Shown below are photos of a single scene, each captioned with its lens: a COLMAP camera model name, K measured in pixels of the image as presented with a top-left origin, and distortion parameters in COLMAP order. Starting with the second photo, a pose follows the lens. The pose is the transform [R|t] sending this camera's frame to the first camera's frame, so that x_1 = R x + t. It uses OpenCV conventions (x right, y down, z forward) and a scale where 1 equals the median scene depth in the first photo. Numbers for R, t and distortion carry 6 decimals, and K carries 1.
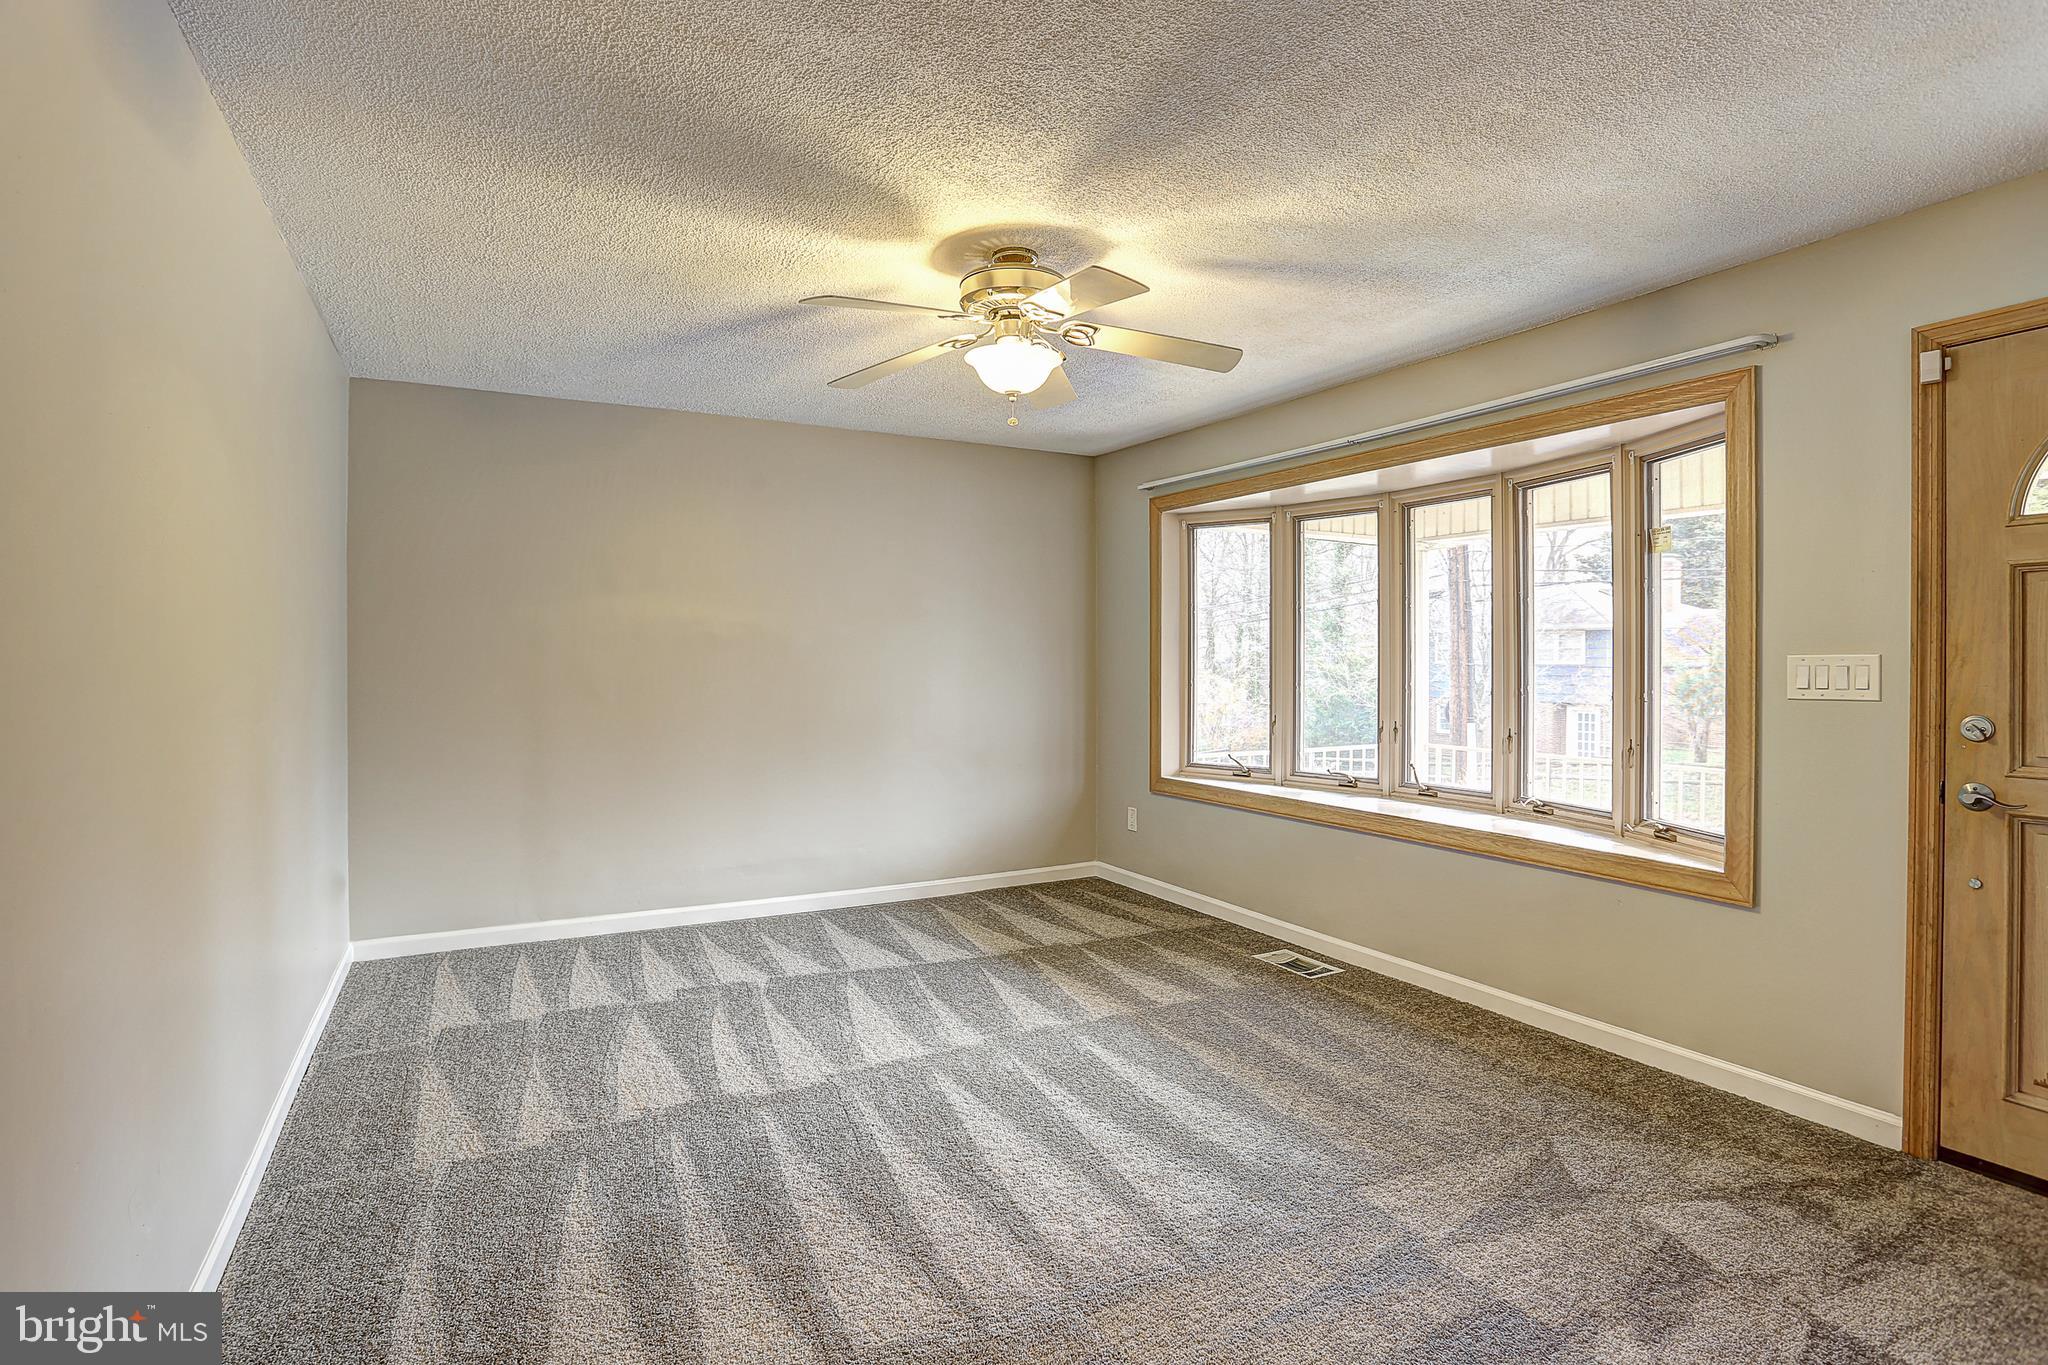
lens RADIAL K [[1008.3, 0, 1021.5], [0, 1008.3, 664.1], [0, 0, 1]] dist [-0.086924, 0.034790]
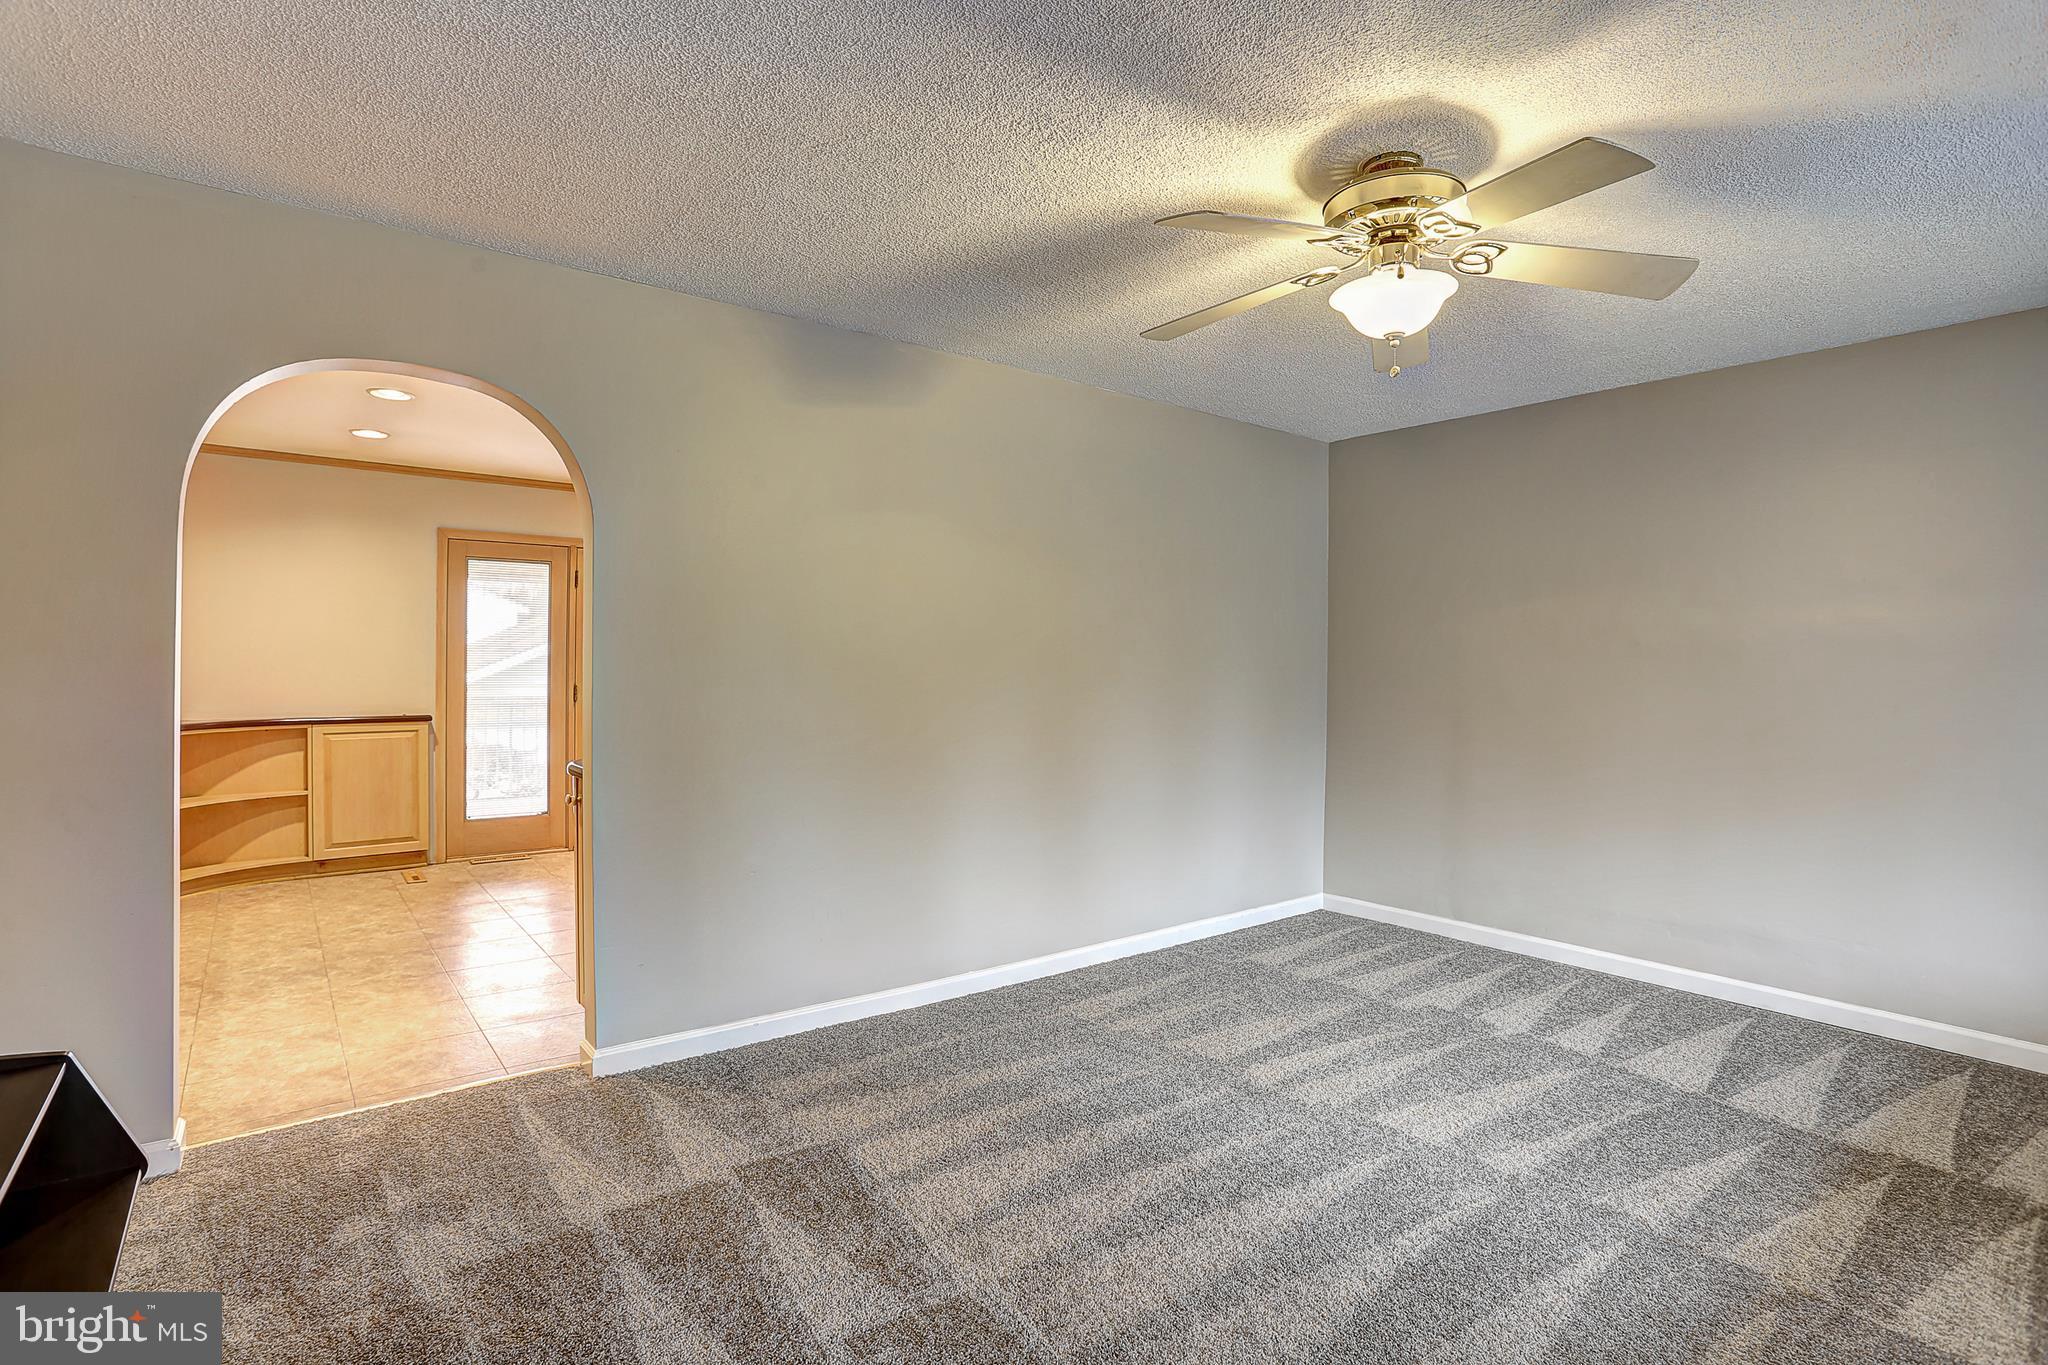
lens RADIAL K [[1013.0, 0, 1040.4], [0, 1013.0, 647.5], [0, 0, 1]] dist [-0.033550, 0.000611]
pose [[0.162295, -0.016052, -0.986612, 0.593740], [-0.015762, 0.999698, -0.018858, 0.001775], [0.986616, 0.018612, 0.161992, 0.474549]]
